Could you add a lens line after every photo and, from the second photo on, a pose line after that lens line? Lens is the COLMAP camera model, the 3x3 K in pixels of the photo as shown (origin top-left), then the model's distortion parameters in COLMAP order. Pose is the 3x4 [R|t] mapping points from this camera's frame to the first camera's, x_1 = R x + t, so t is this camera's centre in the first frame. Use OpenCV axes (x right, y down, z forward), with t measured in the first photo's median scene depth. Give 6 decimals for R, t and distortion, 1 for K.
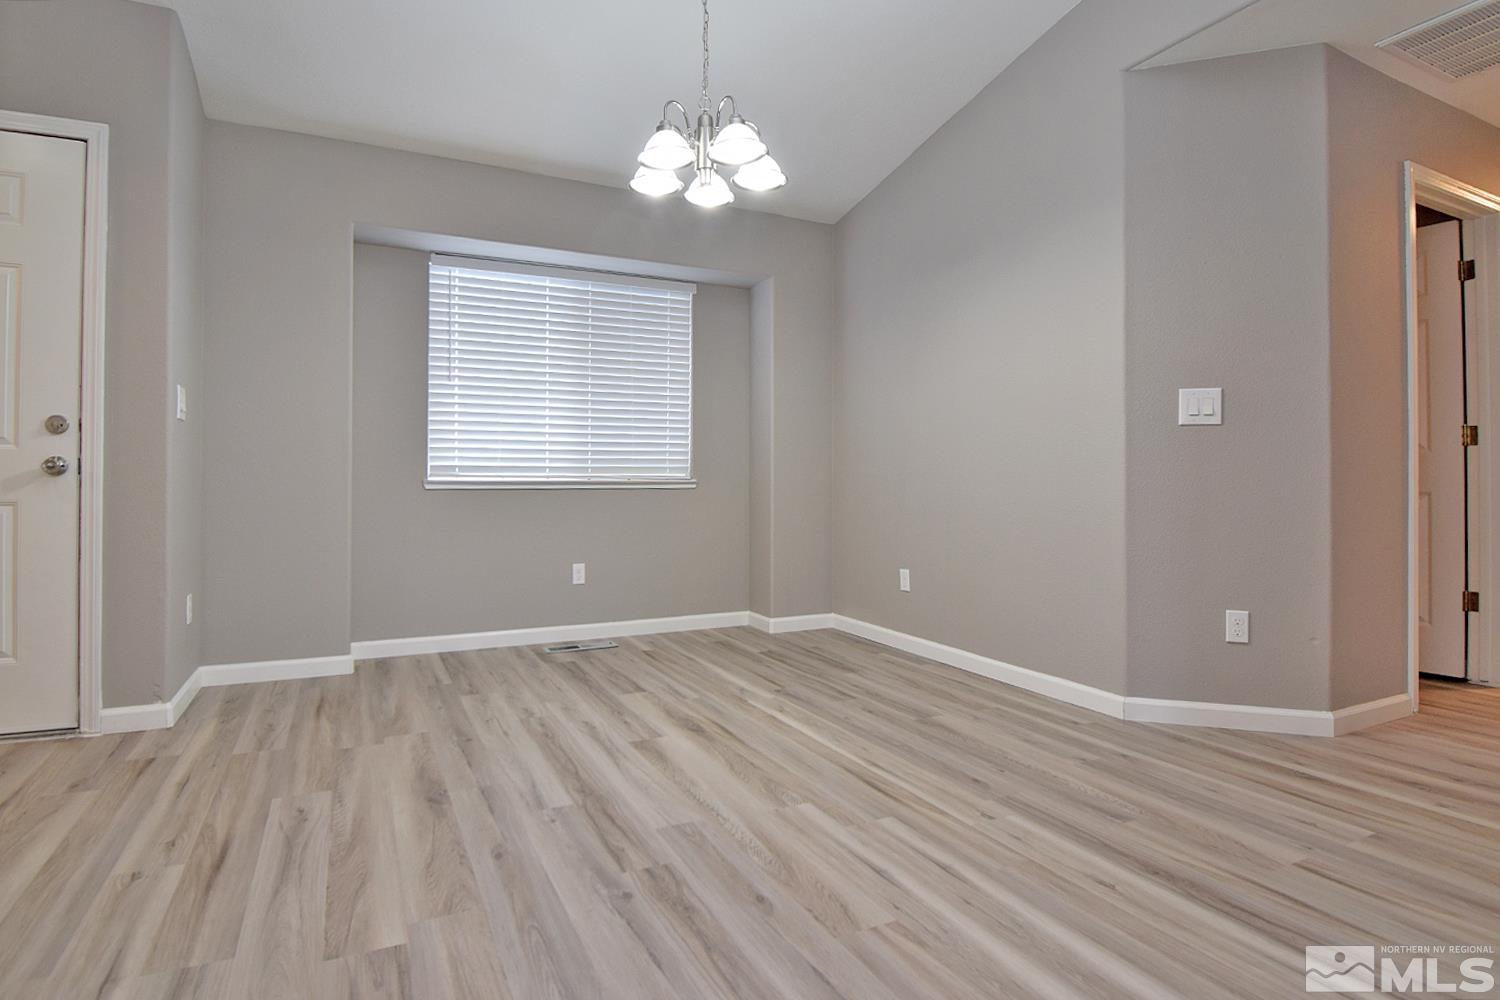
lens RADIAL K [[742.8, 0, 698.3], [0, 742.8, 471.7], [0, 0, 1]] dist [0.016362, -0.023957]
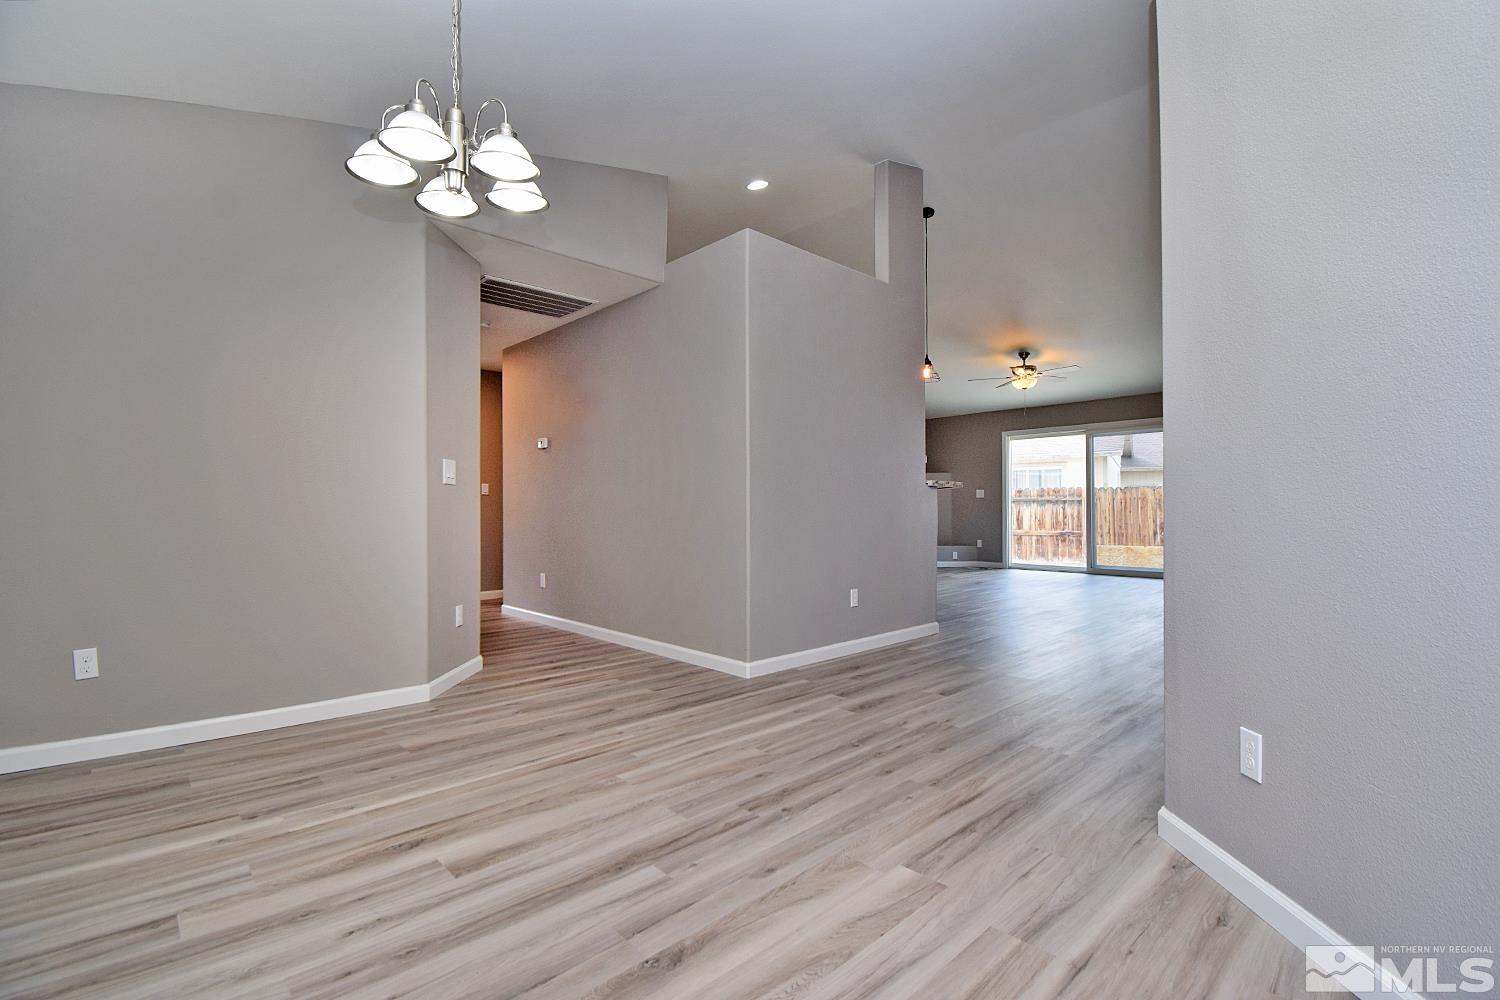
lens RADIAL K [[705.6, 0, 730.4], [0, 705.6, 506.2], [0, 0, 1]] dist [0.015306, -0.024988]
pose [[-0.313268, 0.001867, 0.949663, -0.856661], [-0.012455, 0.999904, -0.006075, -0.014535], [-0.949583, -0.013731, -0.313214, 0.952941]]
